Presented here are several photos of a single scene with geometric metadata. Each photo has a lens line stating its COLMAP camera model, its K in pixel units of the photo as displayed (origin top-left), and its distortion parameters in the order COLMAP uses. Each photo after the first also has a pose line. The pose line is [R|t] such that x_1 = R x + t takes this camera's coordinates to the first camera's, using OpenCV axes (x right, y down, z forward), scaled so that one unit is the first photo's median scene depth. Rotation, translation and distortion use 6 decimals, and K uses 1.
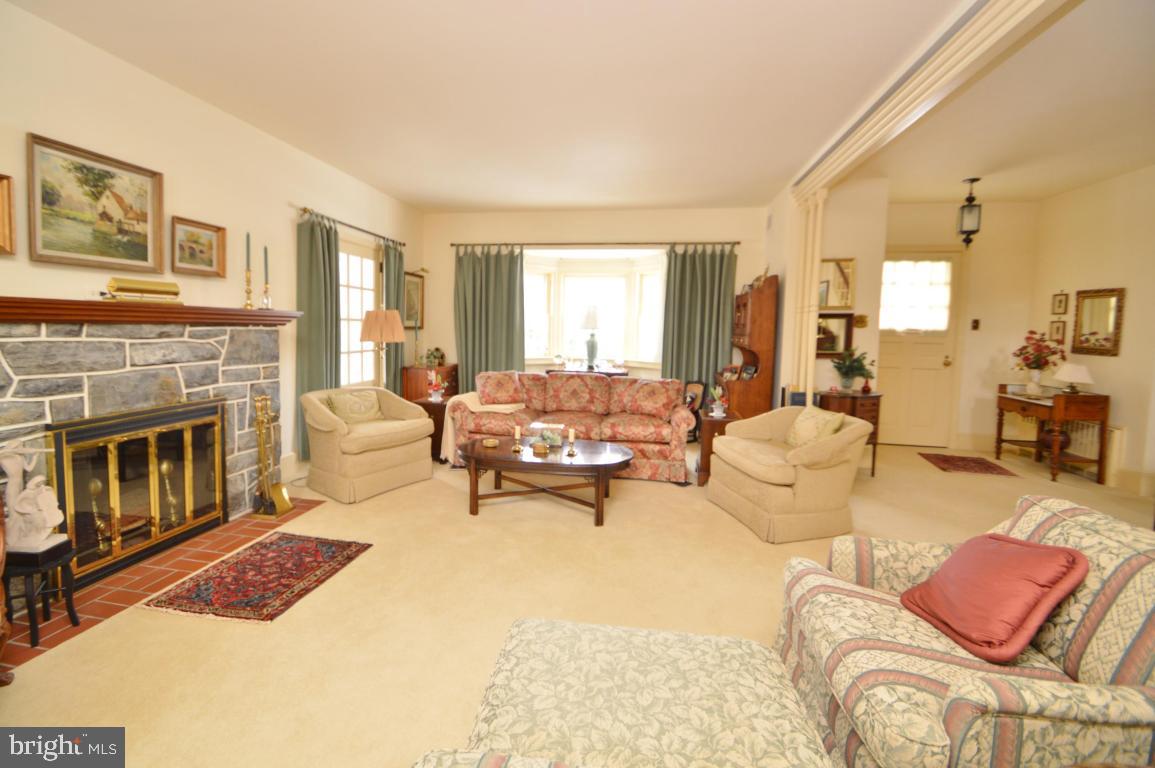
lens RADIAL K [[508.0, 0, 559.6], [0, 508.0, 363.1], [0, 0, 1]] dist [0.019905, -0.019539]
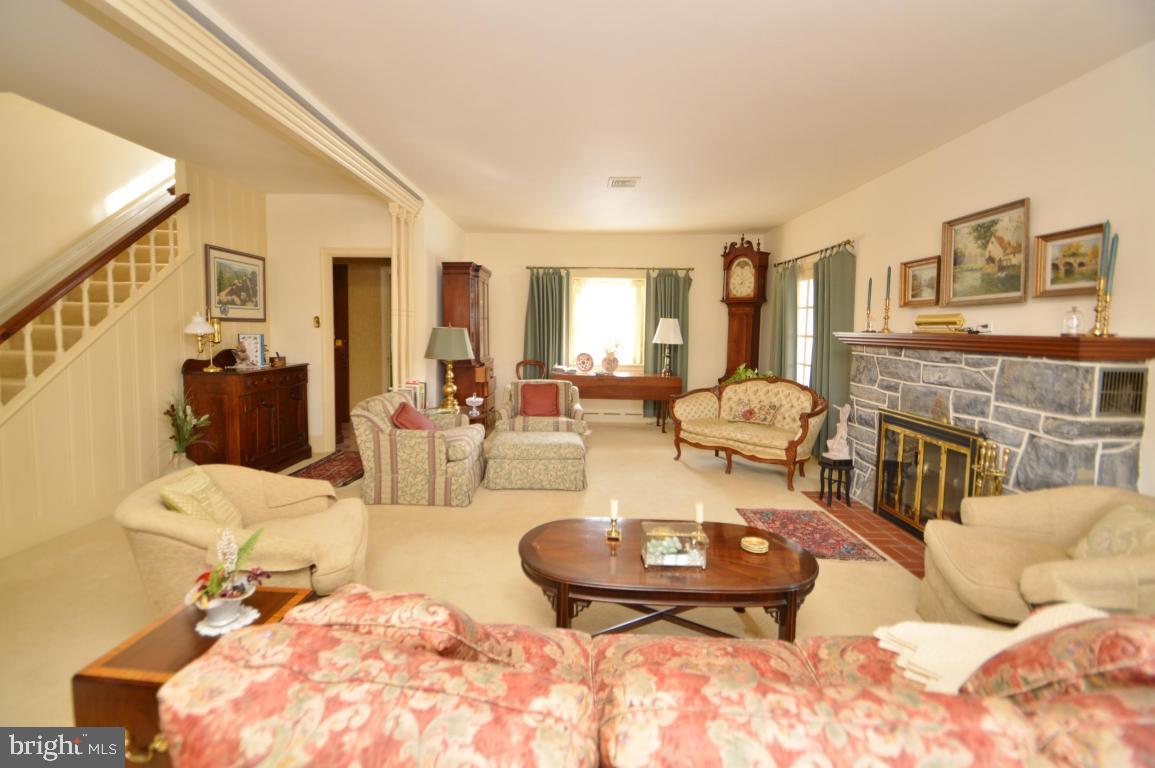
lens RADIAL K [[508.0, 0, 559.6], [0, 508.0, 363.1], [0, 0, 1]] dist [0.019905, -0.019539]
pose [[-0.989616, -0.026811, -0.141217, 0.229007], [-0.046032, 0.989823, 0.134657, -0.156555], [0.136169, 0.139759, -0.980778, 1.928267]]
